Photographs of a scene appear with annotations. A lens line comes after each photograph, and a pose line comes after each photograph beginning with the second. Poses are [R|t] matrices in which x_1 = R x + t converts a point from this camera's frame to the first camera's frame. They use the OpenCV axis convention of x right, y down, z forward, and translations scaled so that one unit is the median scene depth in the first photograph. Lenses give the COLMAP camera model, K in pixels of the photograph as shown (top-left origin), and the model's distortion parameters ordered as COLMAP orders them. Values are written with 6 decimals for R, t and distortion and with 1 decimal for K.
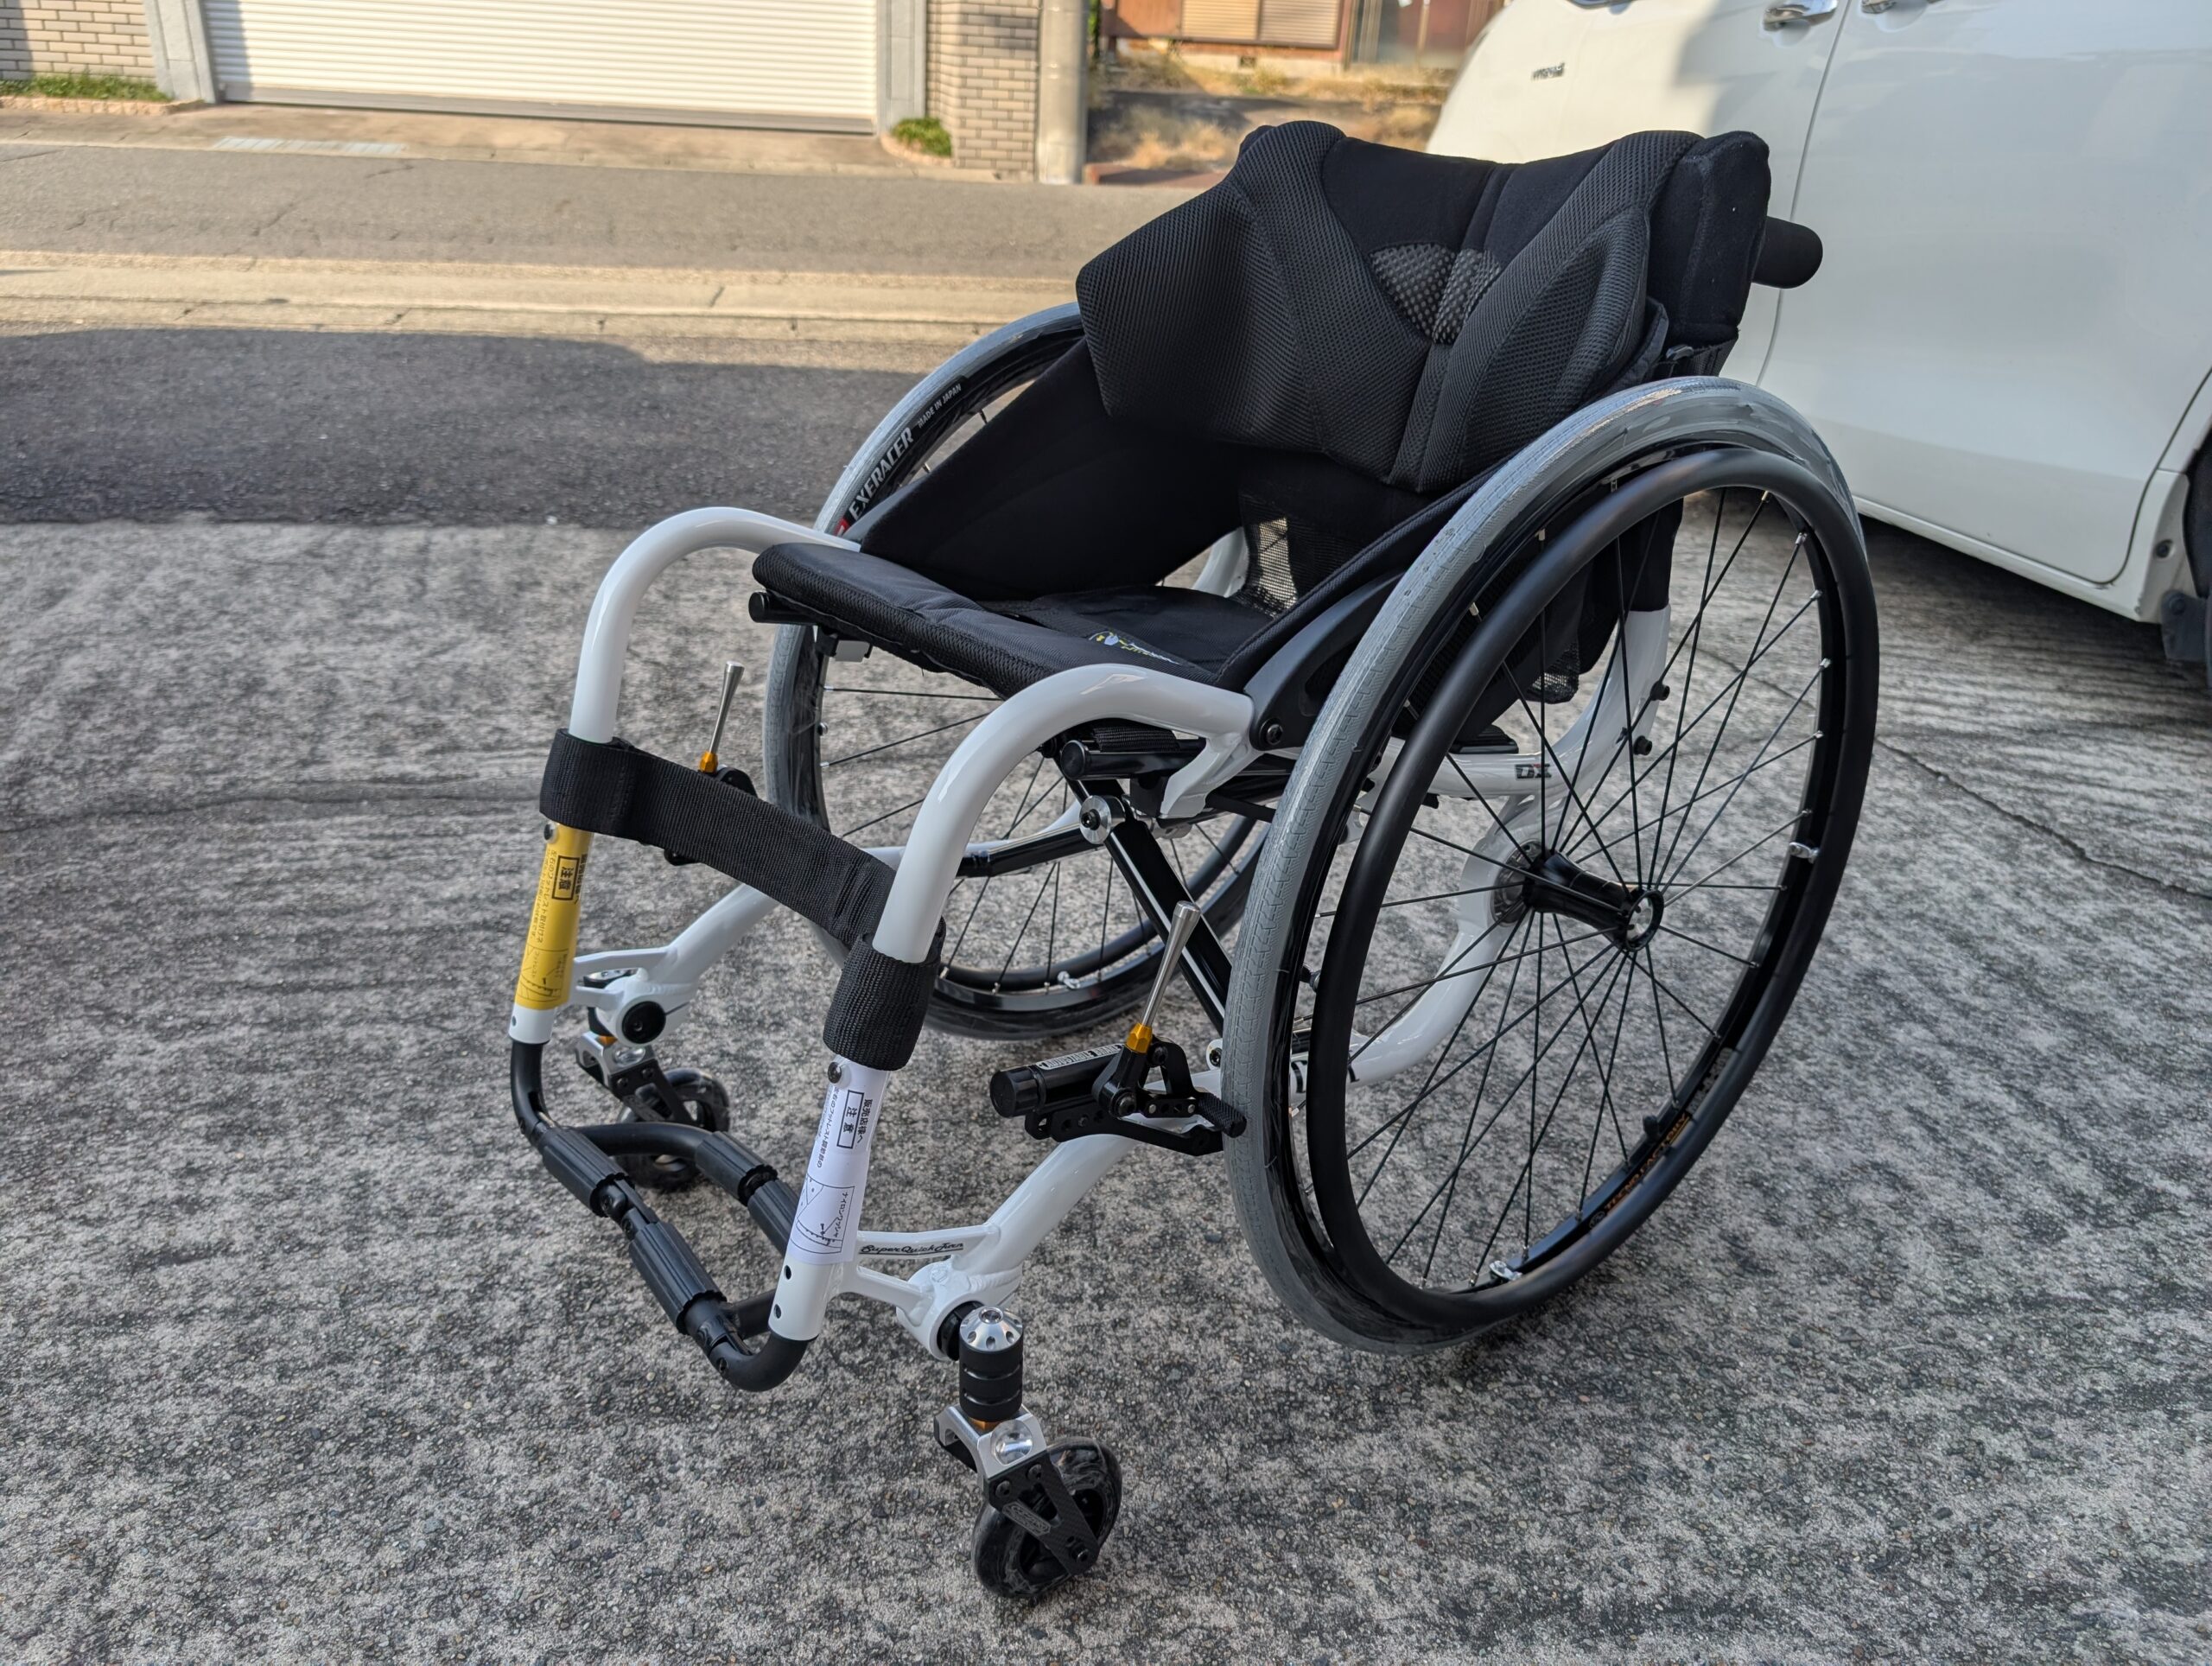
lens RADIAL K [[1696.2, 0, 1127.6], [0, 1696.2, 847.4], [0, 0, 1]] dist [0.003421, -0.004751]
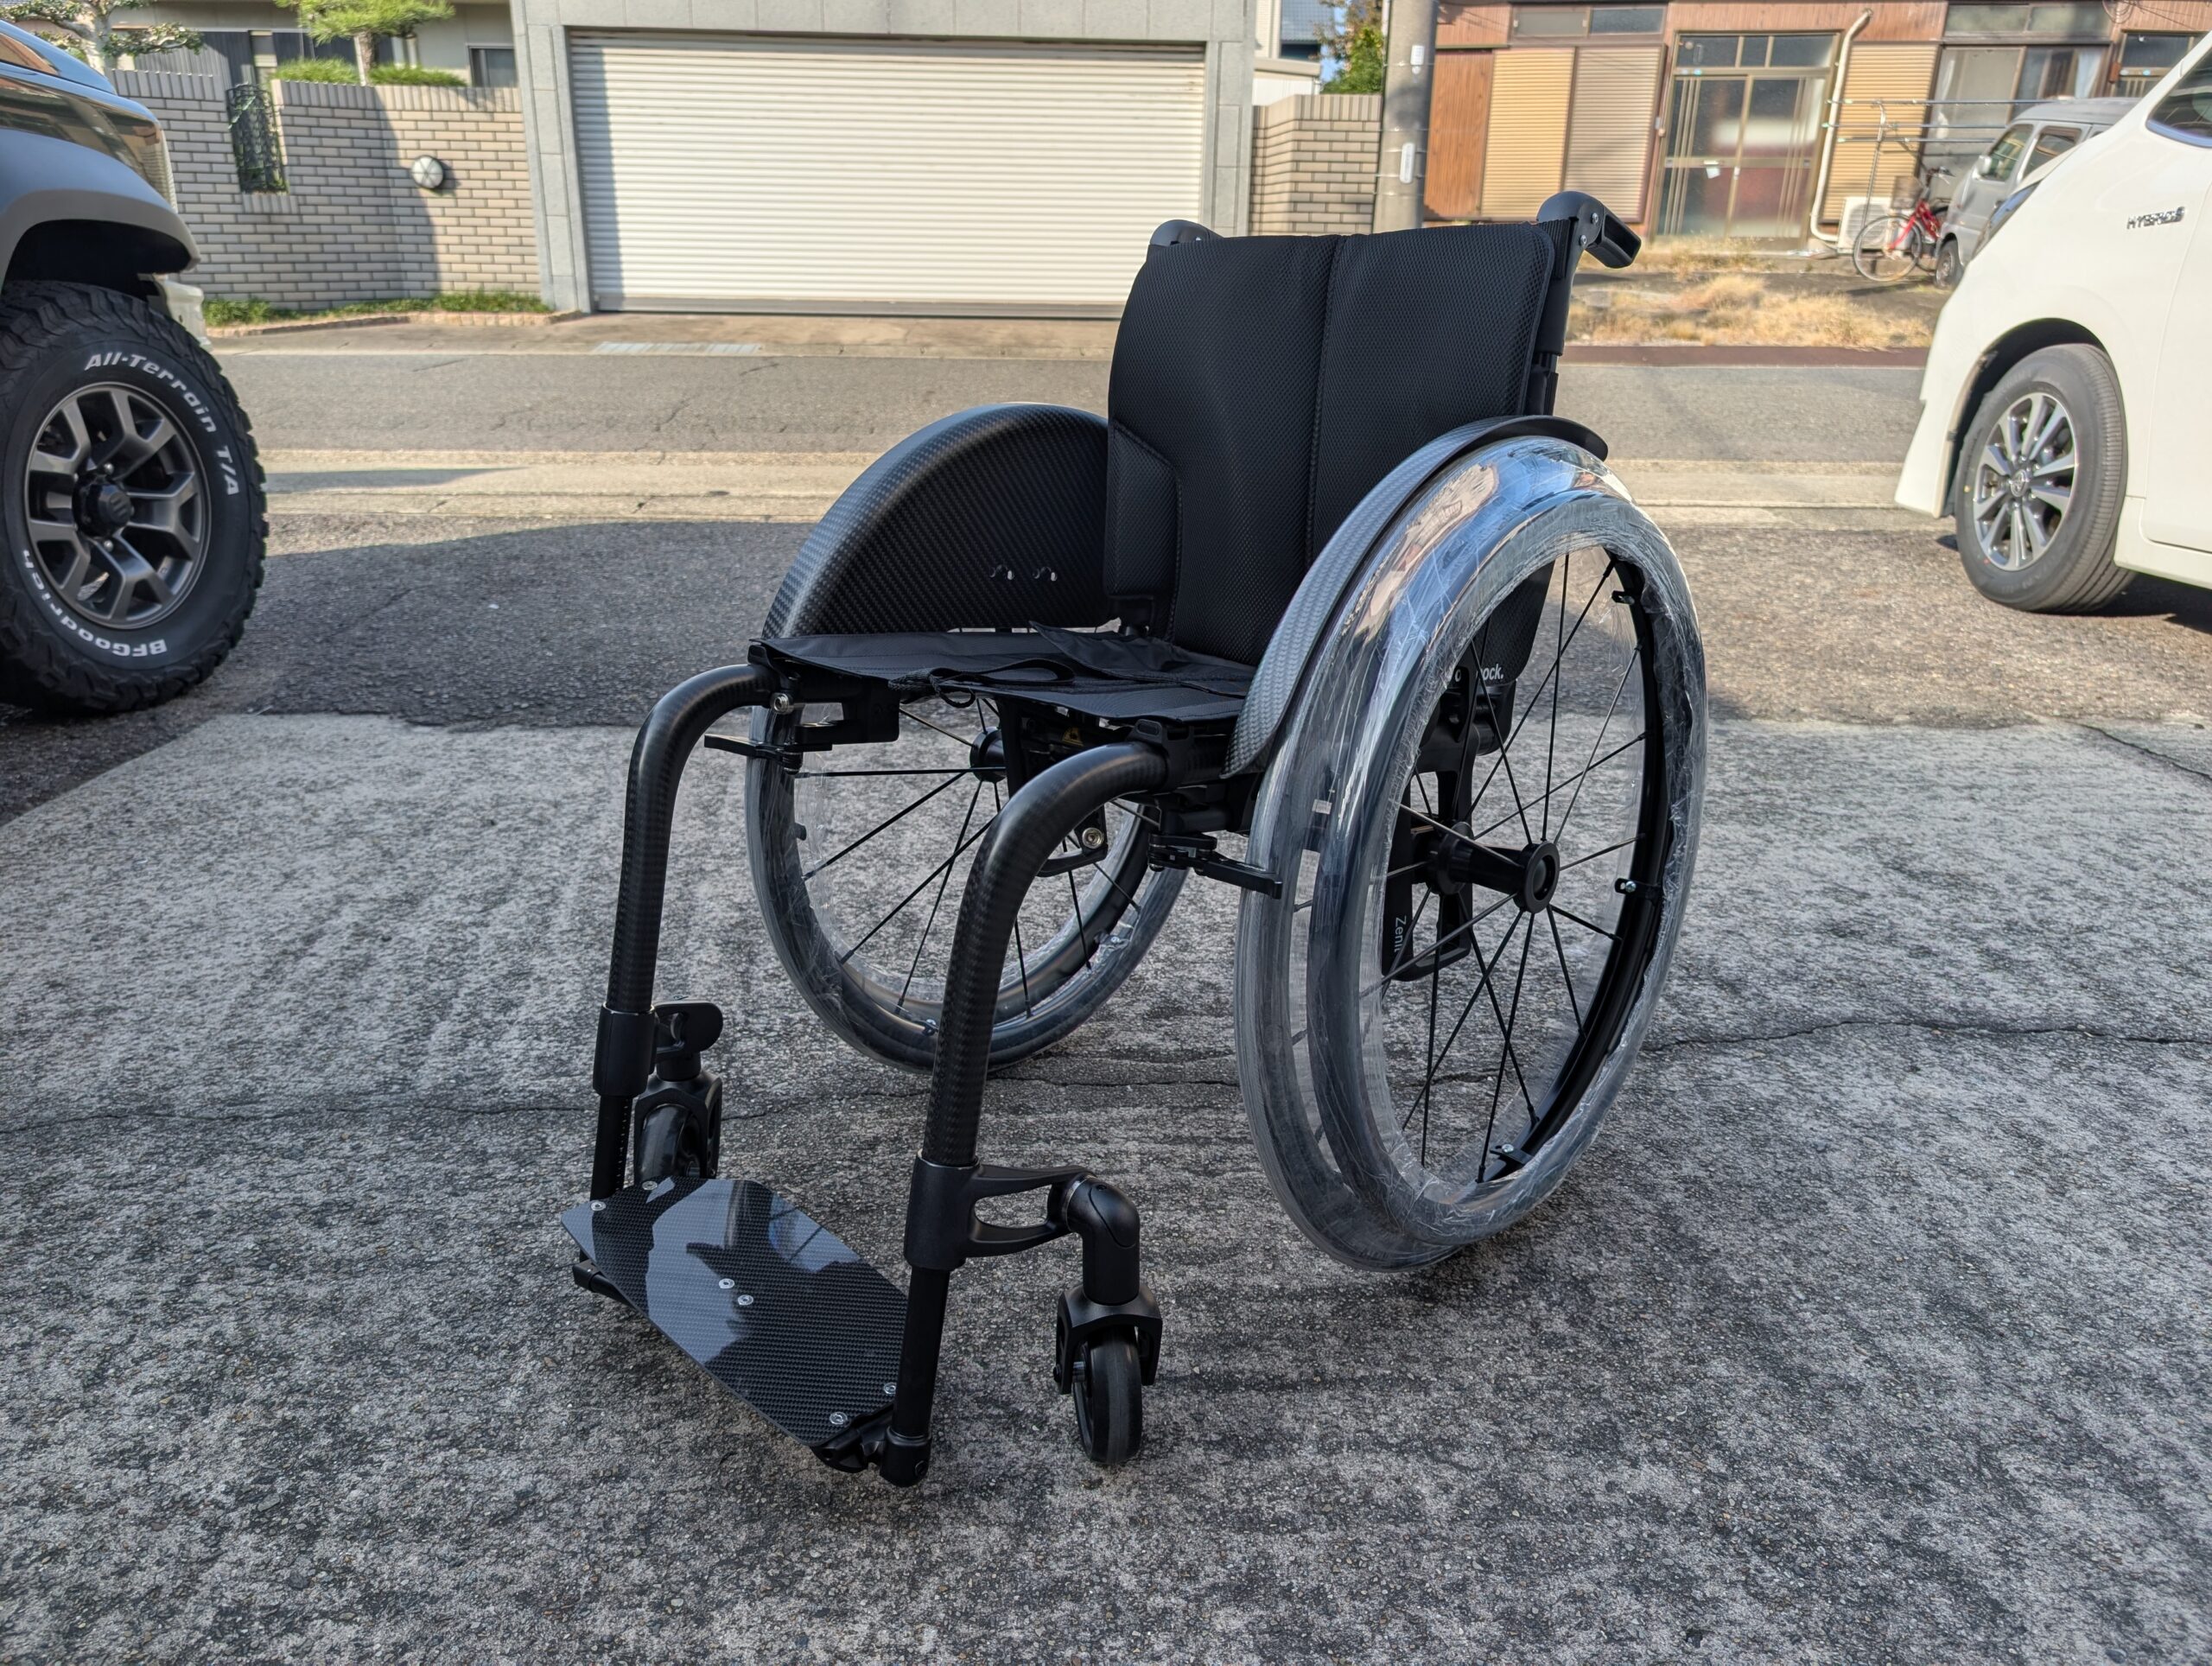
lens RADIAL K [[1707.0, 0, 1106.0], [0, 1707.0, 833.0], [0, 0, 1]] dist [0.000985, 0.005536]
pose [[0.987871, 0.012853, -0.154742, -0.495342], [-0.029096, 0.994239, -0.103165, -0.096224], [0.152524, 0.106416, 0.982554, 0.241779]]
